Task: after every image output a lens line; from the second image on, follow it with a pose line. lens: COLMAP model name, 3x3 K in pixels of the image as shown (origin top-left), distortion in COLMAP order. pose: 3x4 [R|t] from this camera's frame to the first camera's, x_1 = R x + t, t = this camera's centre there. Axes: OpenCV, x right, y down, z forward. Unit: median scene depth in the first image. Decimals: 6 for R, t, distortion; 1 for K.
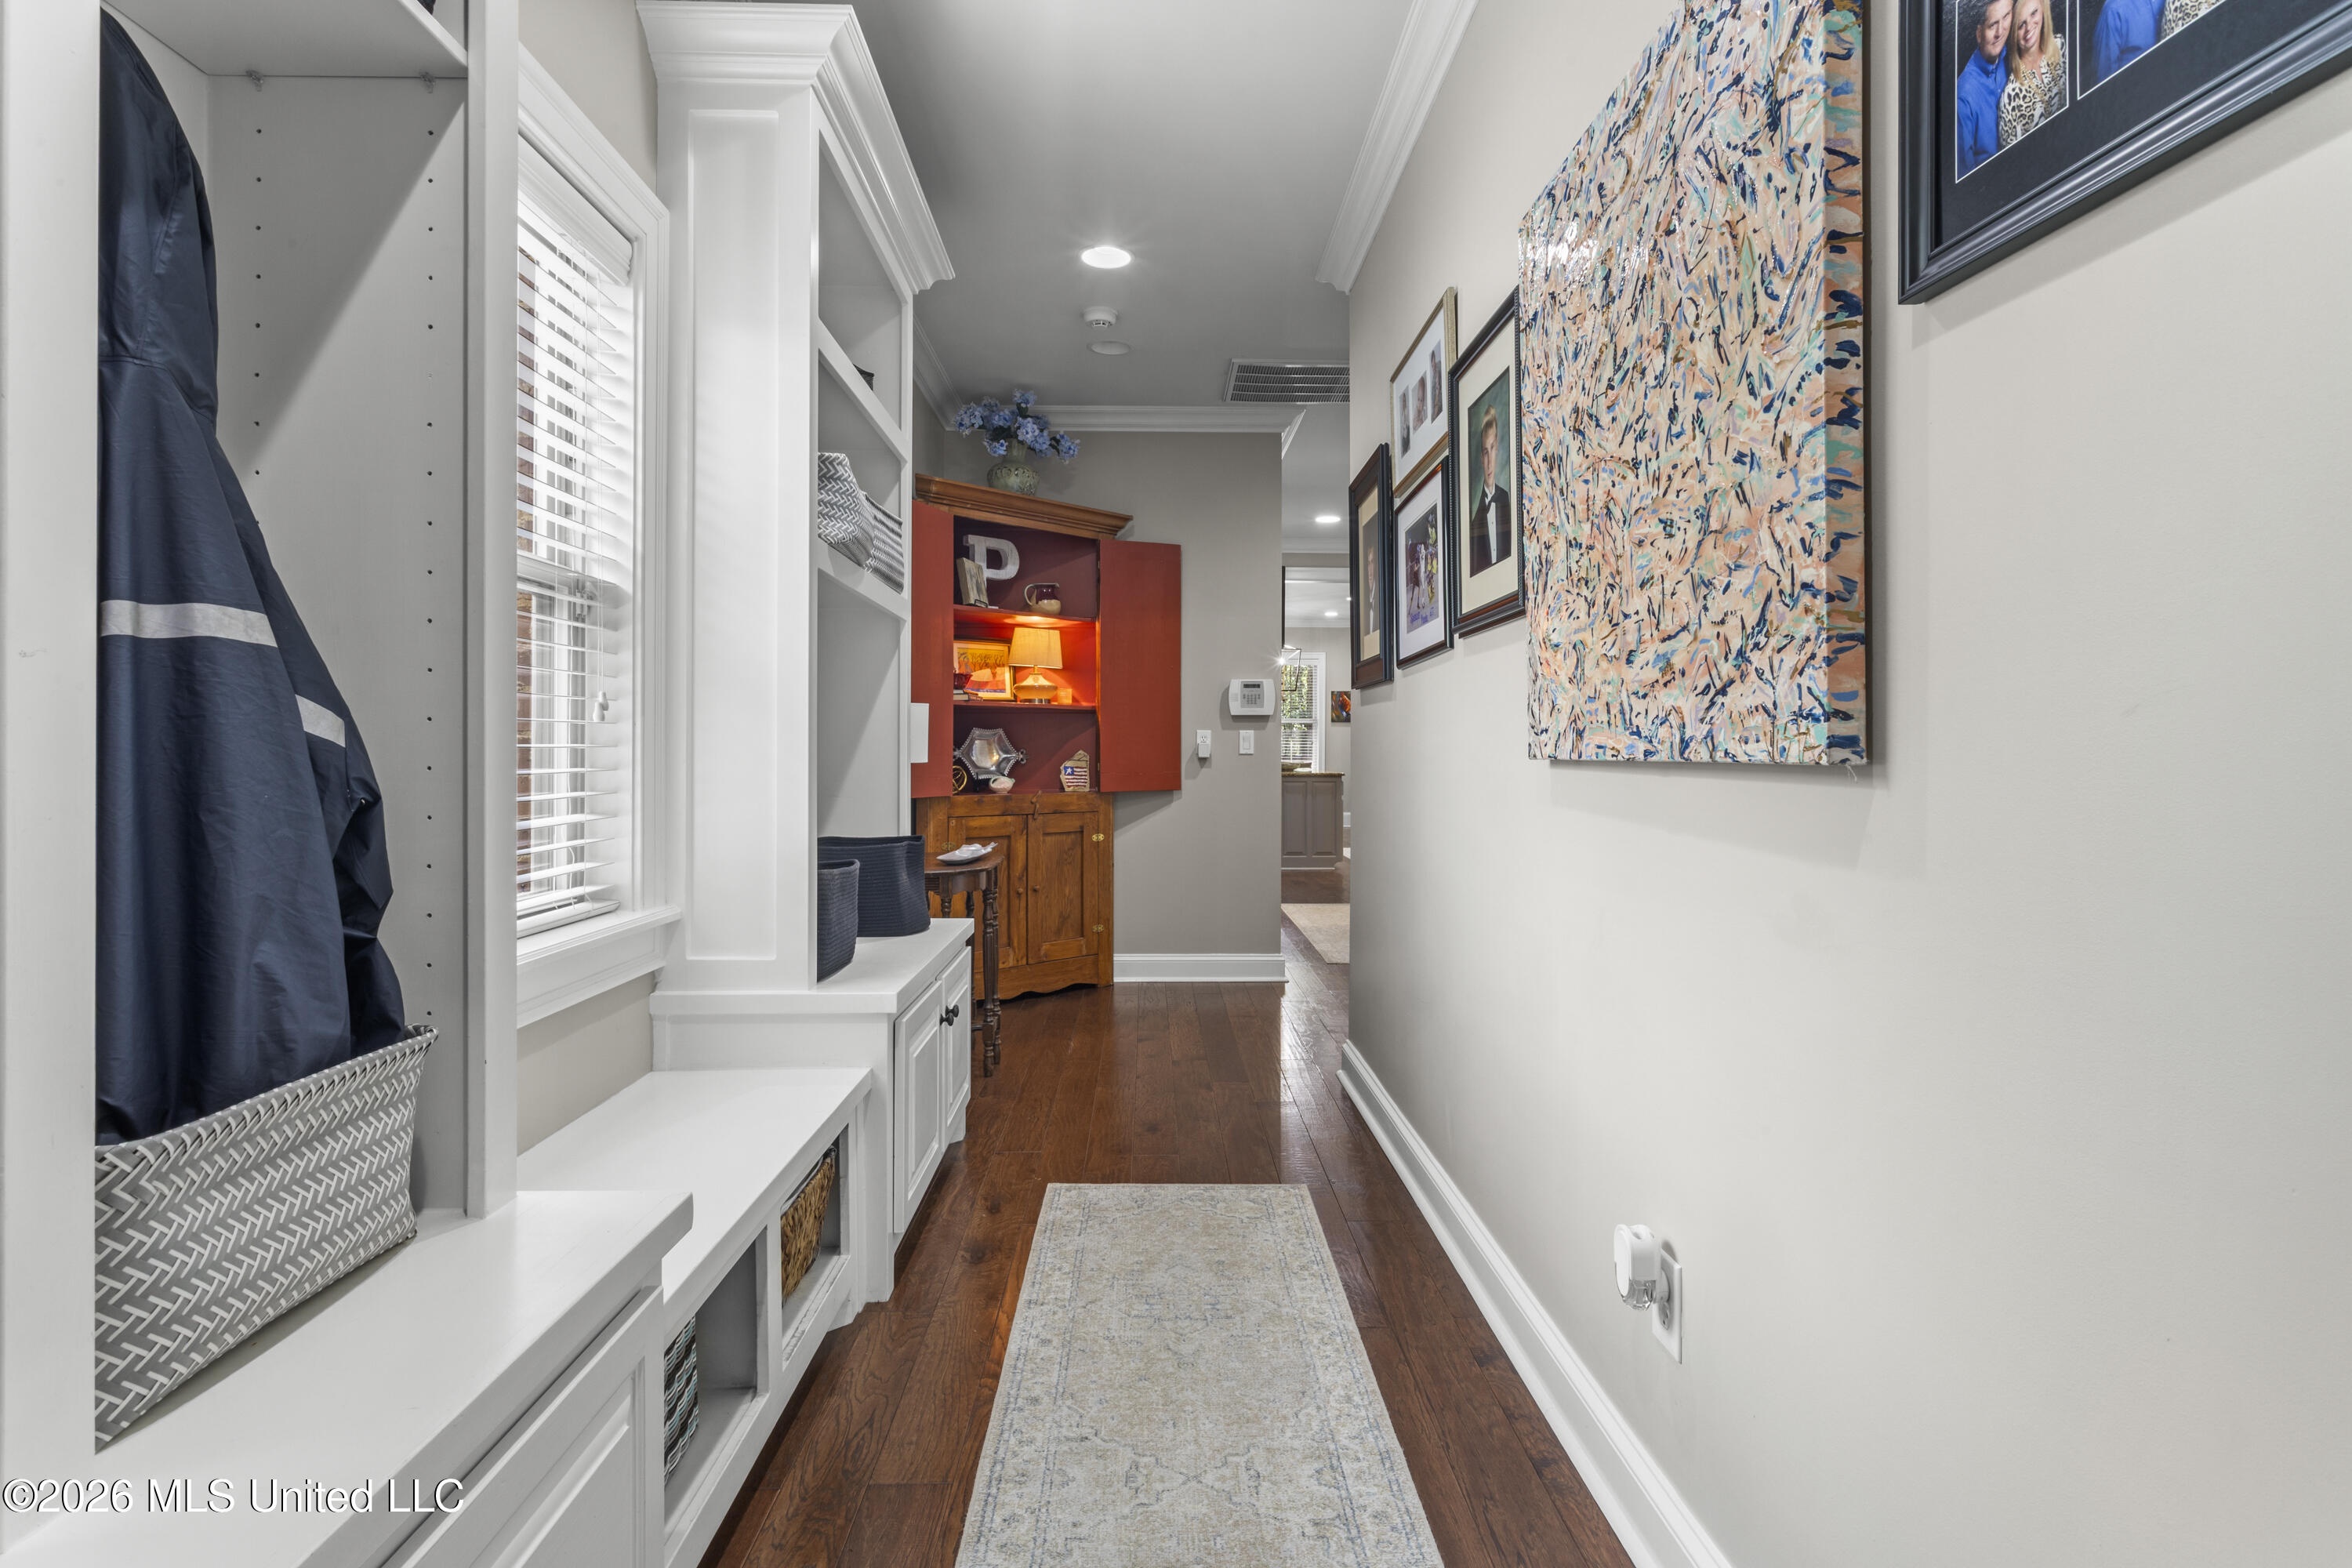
lens RADIAL K [[1202.2, 0, 1174.9], [0, 1202.2, 763.8], [0, 0, 1]] dist [-0.001775, -0.001174]
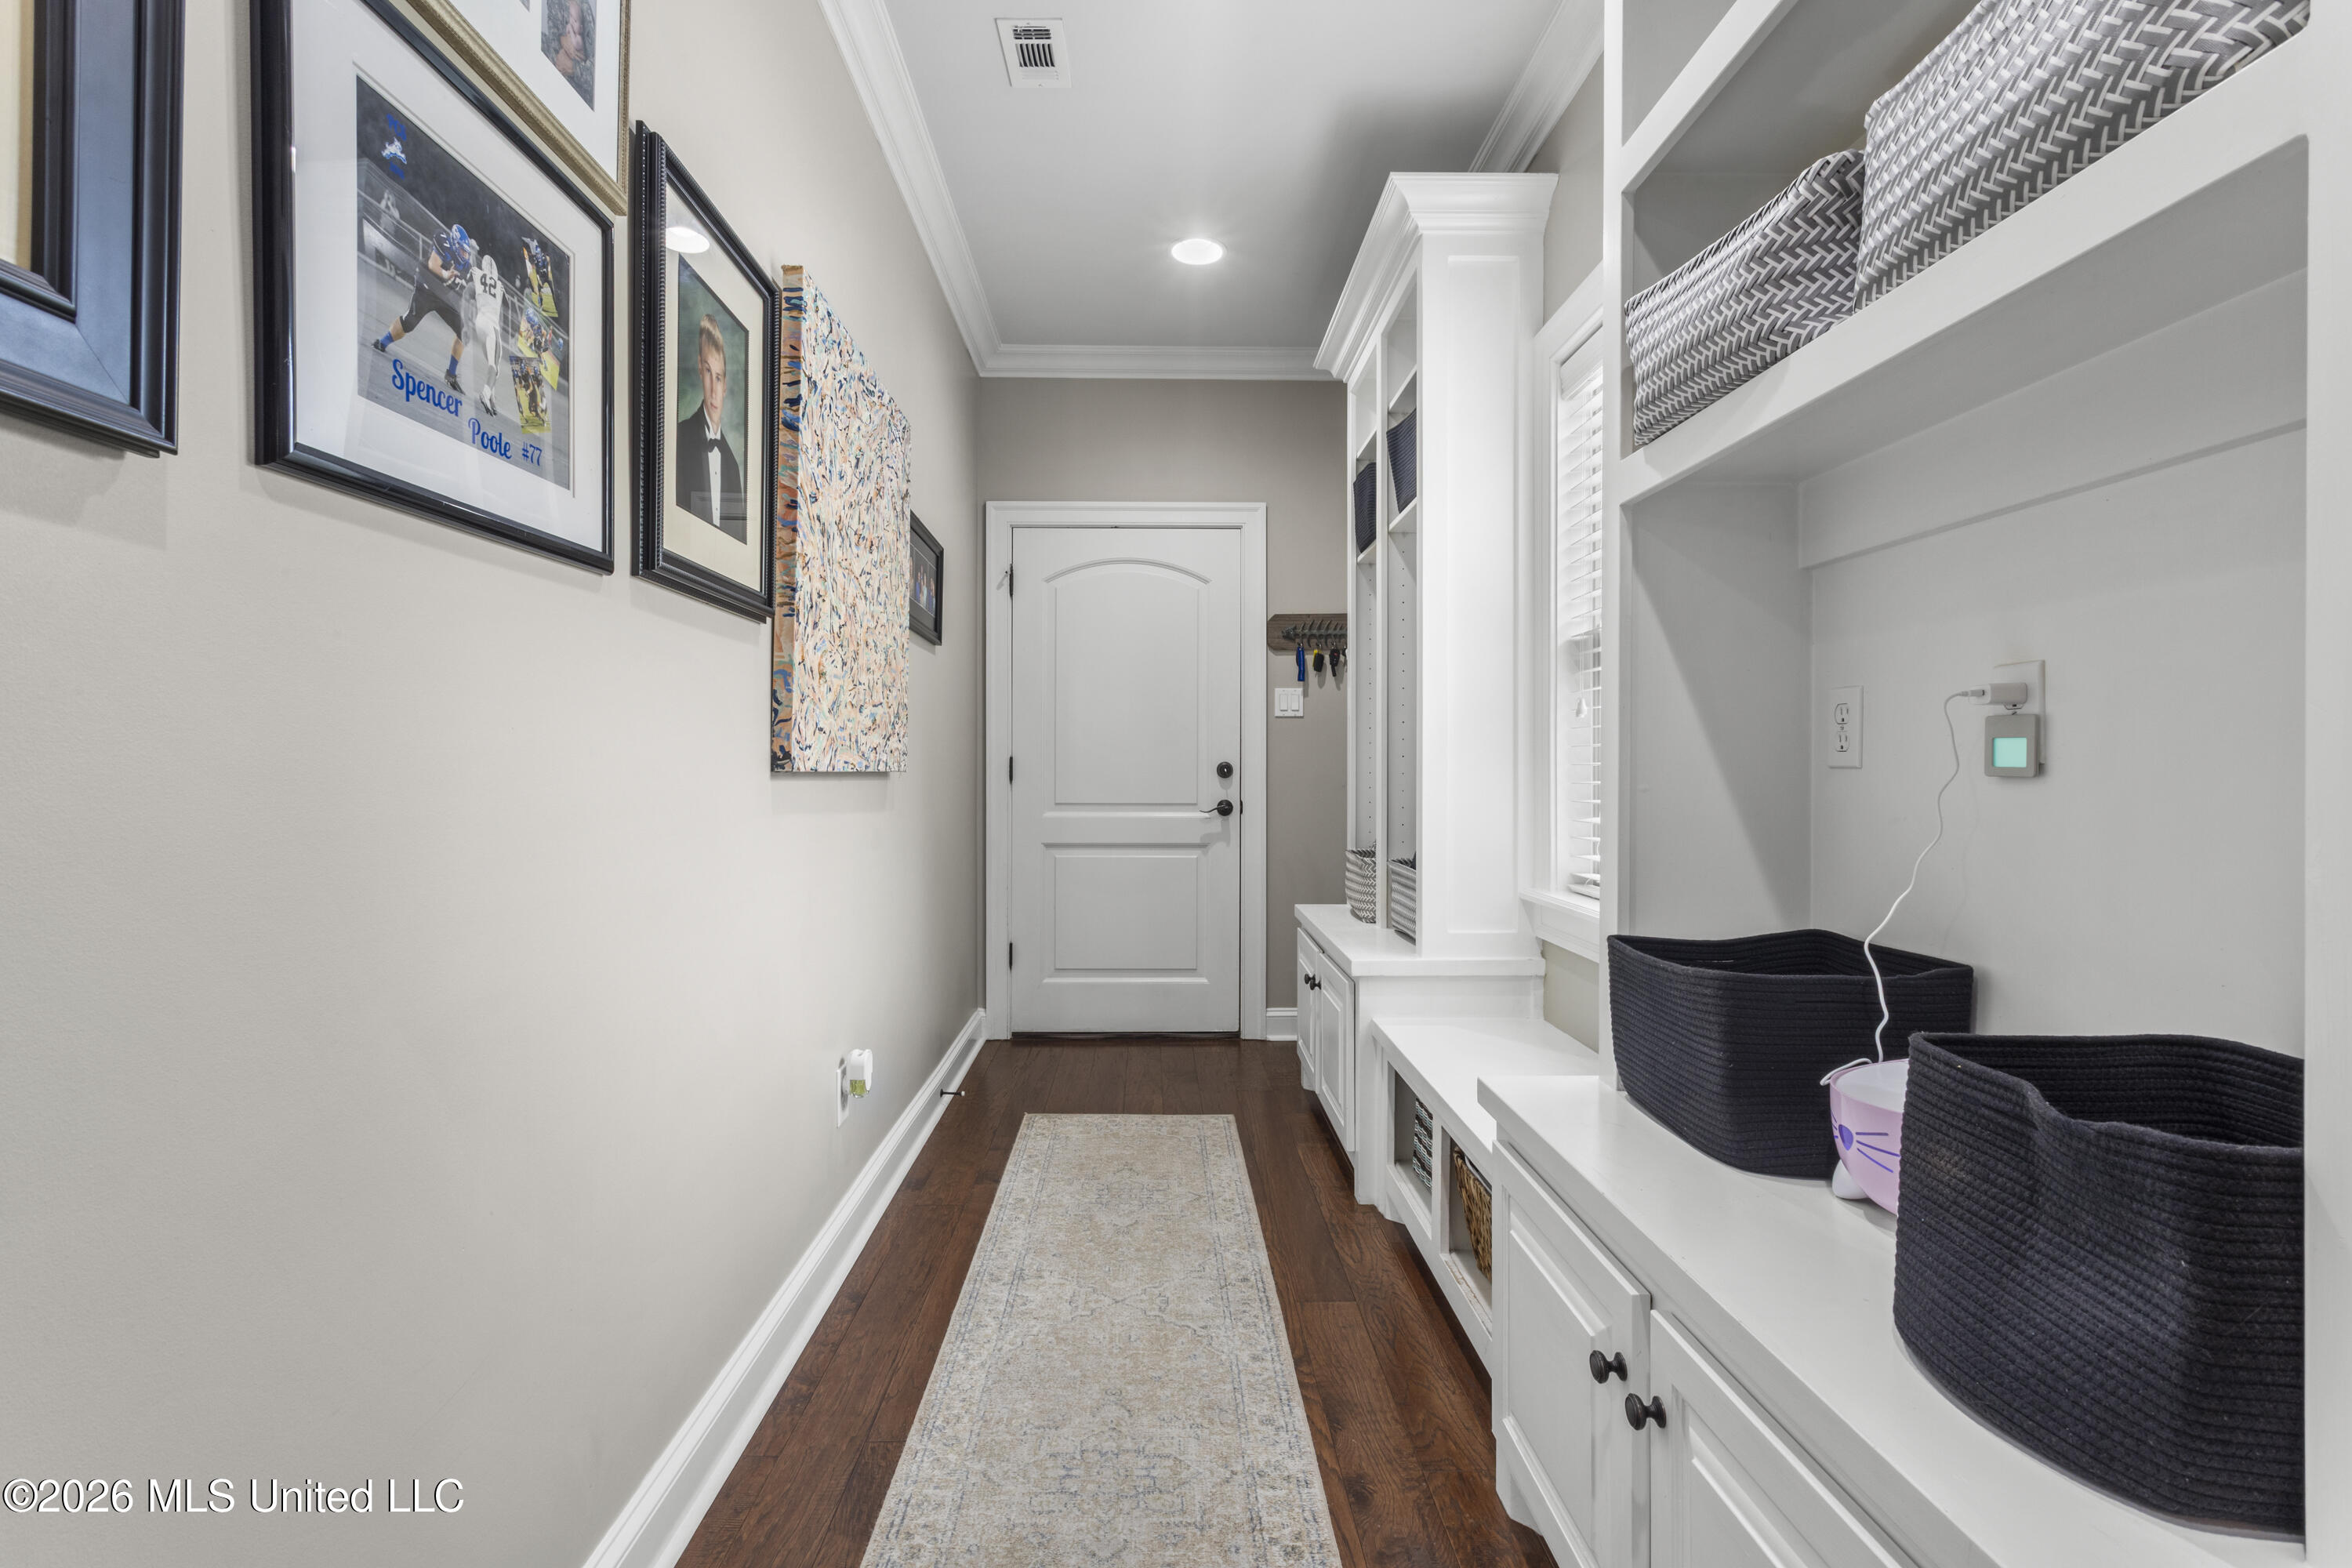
lens RADIAL K [[1135.6, 0, 1178.7], [0, 1135.6, 761.4], [0, 0, 1]] dist [-0.000621, 0.000068]
pose [[-0.999997, -0.001976, -0.001307, -0.050412], [-0.001977, 0.999998, 0.000684, -0.016675], [0.001306, 0.000686, -0.999999, 2.313246]]
